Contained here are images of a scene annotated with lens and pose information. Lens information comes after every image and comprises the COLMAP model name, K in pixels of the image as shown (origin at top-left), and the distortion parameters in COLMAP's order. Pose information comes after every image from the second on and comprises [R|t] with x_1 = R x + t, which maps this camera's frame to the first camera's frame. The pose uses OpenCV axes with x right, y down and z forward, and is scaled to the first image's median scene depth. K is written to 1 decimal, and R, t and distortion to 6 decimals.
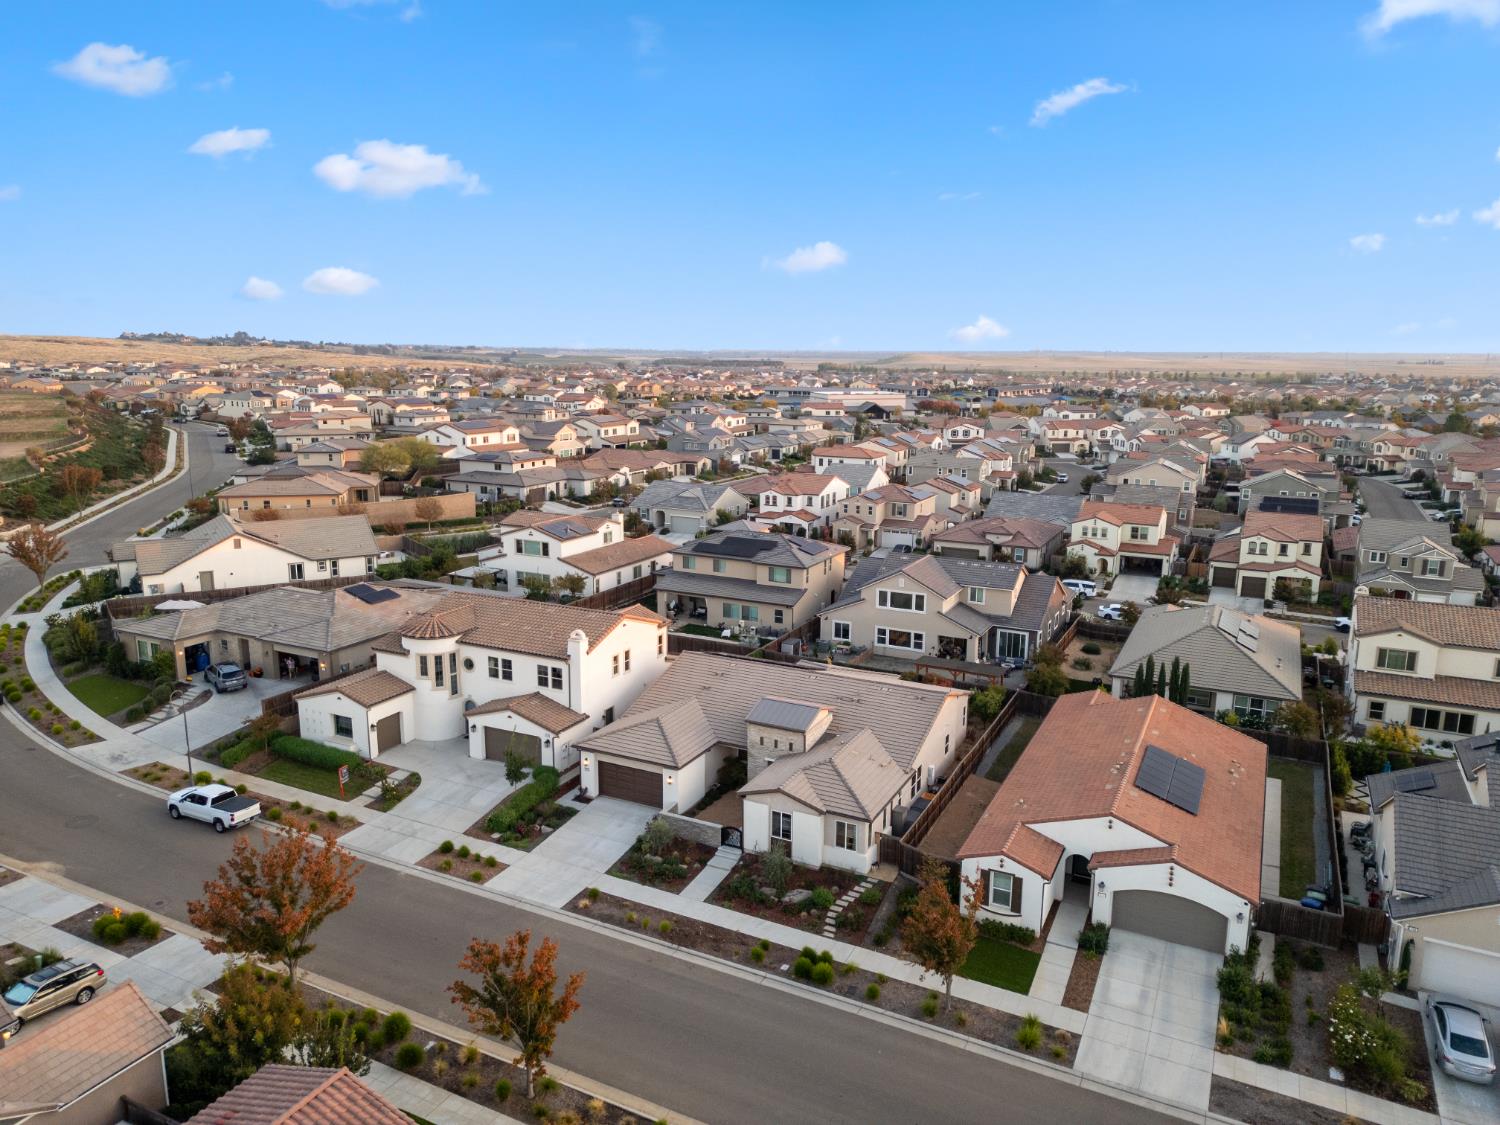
lens RADIAL K [[1047.1, 0, 746.7], [0, 1047.1, 559.9], [0, 0, 1]] dist [0.082496, -0.090768]
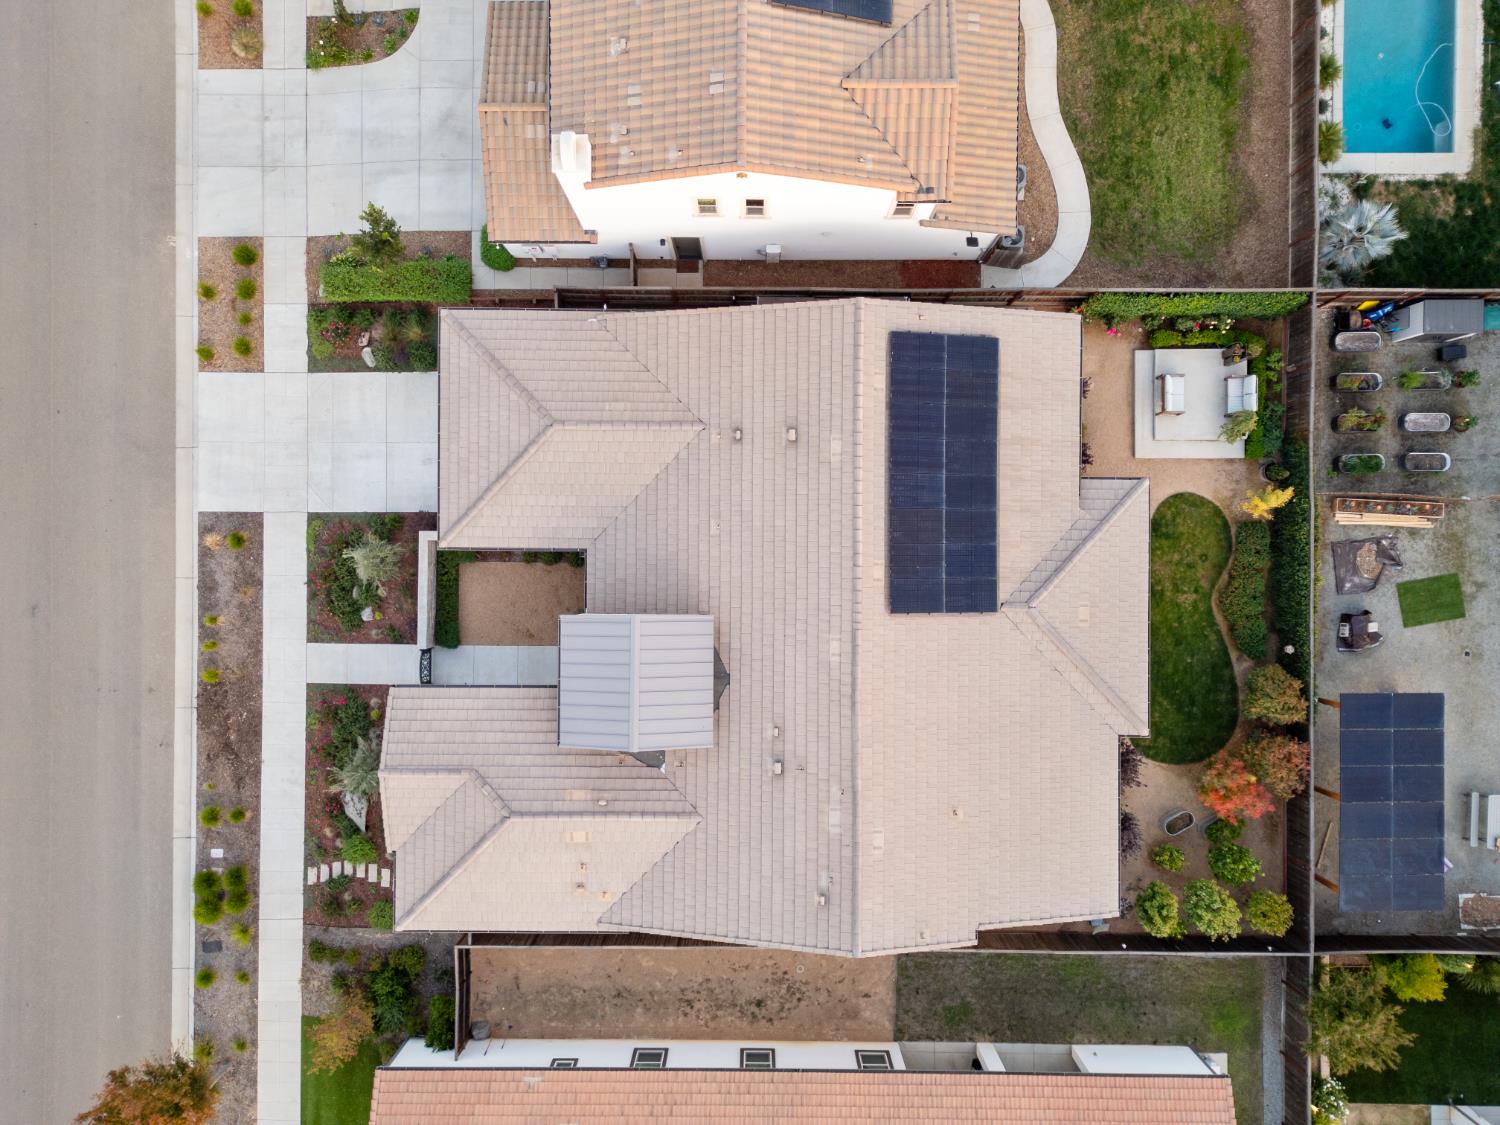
lens RADIAL K [[1047.1, 0, 746.7], [0, 1047.1, 559.9], [0, 0, 1]] dist [0.082496, -0.090768]
pose [[0.443958, 0.895795, -0.021291, 0.019989], [-0.163743, 0.104466, 0.980956, -0.284526], [0.880960, -0.432017, 0.193059, 0.786578]]
